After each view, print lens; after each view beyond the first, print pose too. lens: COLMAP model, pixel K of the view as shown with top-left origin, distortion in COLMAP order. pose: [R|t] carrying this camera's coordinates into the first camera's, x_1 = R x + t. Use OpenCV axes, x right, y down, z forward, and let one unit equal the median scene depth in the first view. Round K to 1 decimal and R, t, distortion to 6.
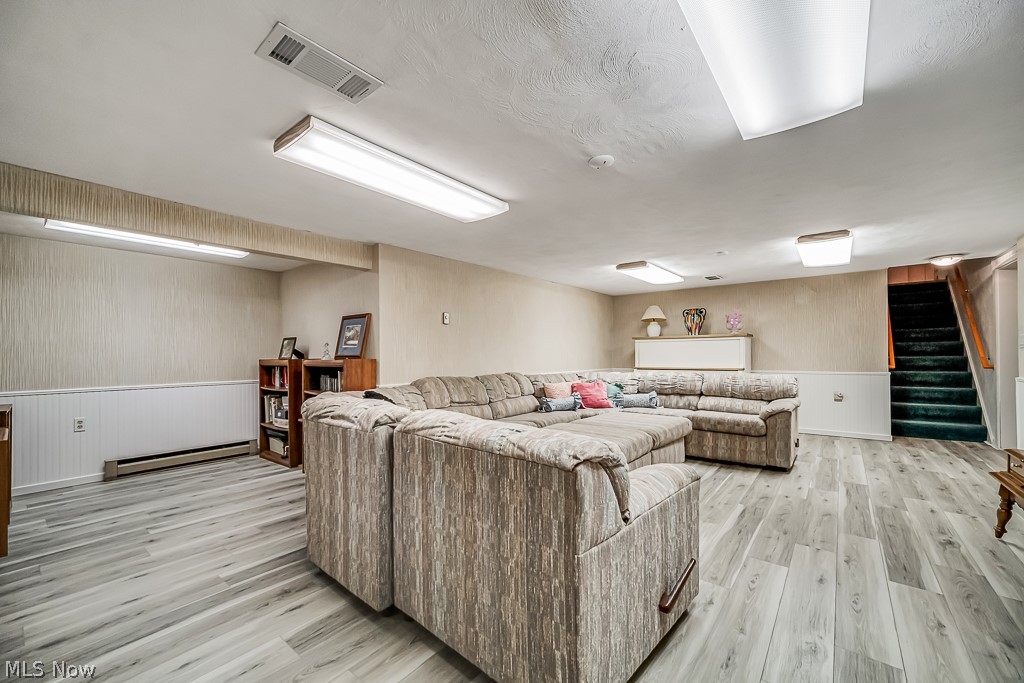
lens RADIAL K [[413.9, 0, 515.0], [0, 413.9, 350.3], [0, 0, 1]] dist [-0.003161, 0.000843]
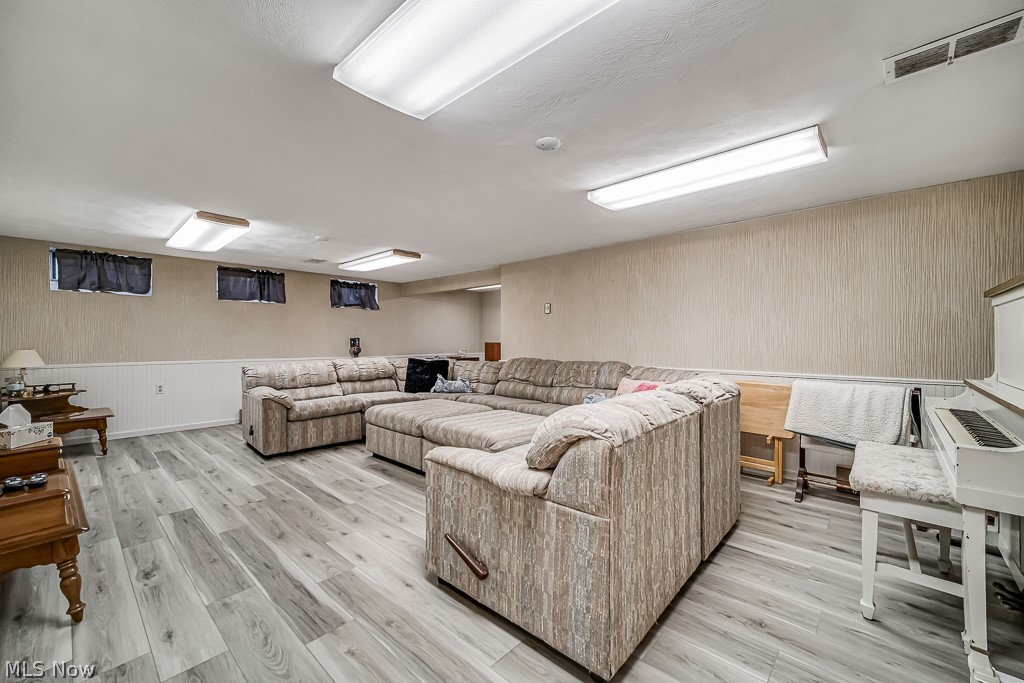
lens RADIAL K [[413.9, 0, 514.6], [0, 413.9, 339.2], [0, 0, 1]] dist [-0.003161, 0.000843]
pose [[-0.066647, 0.010471, -0.997722, 1.680582], [0.019873, 0.999761, 0.009165, -0.002894], [0.997579, -0.019217, -0.066840, 1.656131]]
